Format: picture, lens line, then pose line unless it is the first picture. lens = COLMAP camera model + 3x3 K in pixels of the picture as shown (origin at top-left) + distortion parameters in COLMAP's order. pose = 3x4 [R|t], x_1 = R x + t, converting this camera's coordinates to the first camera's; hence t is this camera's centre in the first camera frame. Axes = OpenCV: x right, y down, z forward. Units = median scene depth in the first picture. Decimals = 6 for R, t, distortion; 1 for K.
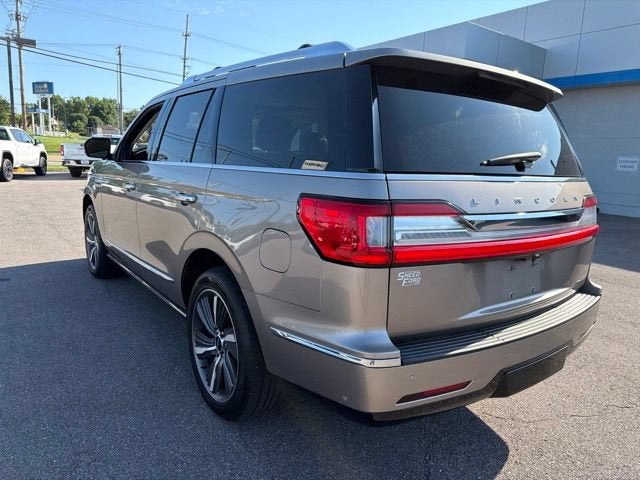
lens RADIAL K [[453.3, 0, 321.9], [0, 453.3, 250.7], [0, 0, 1]] dist [0.031402, -0.037908]
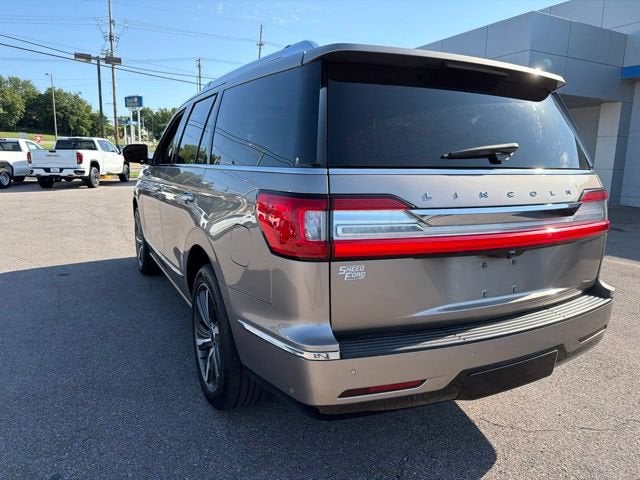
lens RADIAL K [[453.3, 0, 323.3], [0, 453.3, 249.3], [0, 0, 1]] dist [0.031402, -0.037908]
pose [[0.987486, 0.005673, -0.157606, 0.176835], [-0.006972, 0.999946, -0.007695, 0.011011], [0.157554, 0.008698, 0.987472, 0.003384]]
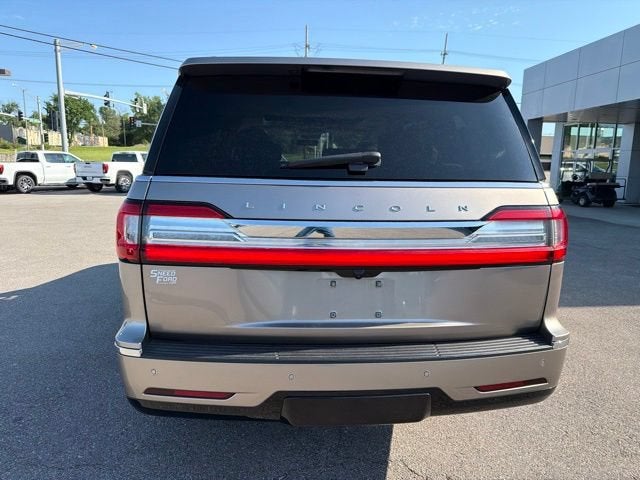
lens RADIAL K [[453.3, 0, 328.7], [0, 453.3, 254.5], [0, 0, 1]] dist [0.031402, -0.037908]
pose [[0.852870, 0.071109, -0.517258, 0.646840], [-0.084597, 0.996412, -0.002506, -0.011360], [0.515224, 0.045896, 0.855826, 0.186679]]
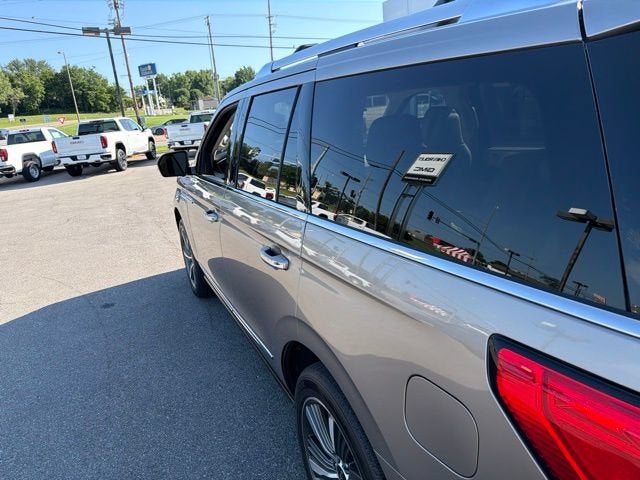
lens RADIAL K [[453.3, 0, 317.4], [0, 453.3, 242.9], [0, 0, 1]] dist [0.031402, -0.037908]
pose [[0.968416, -0.074541, -0.237938, -0.069602], [0.097543, 0.991474, 0.086397, -0.185554], [0.229469, -0.106878, 0.967430, 0.341040]]
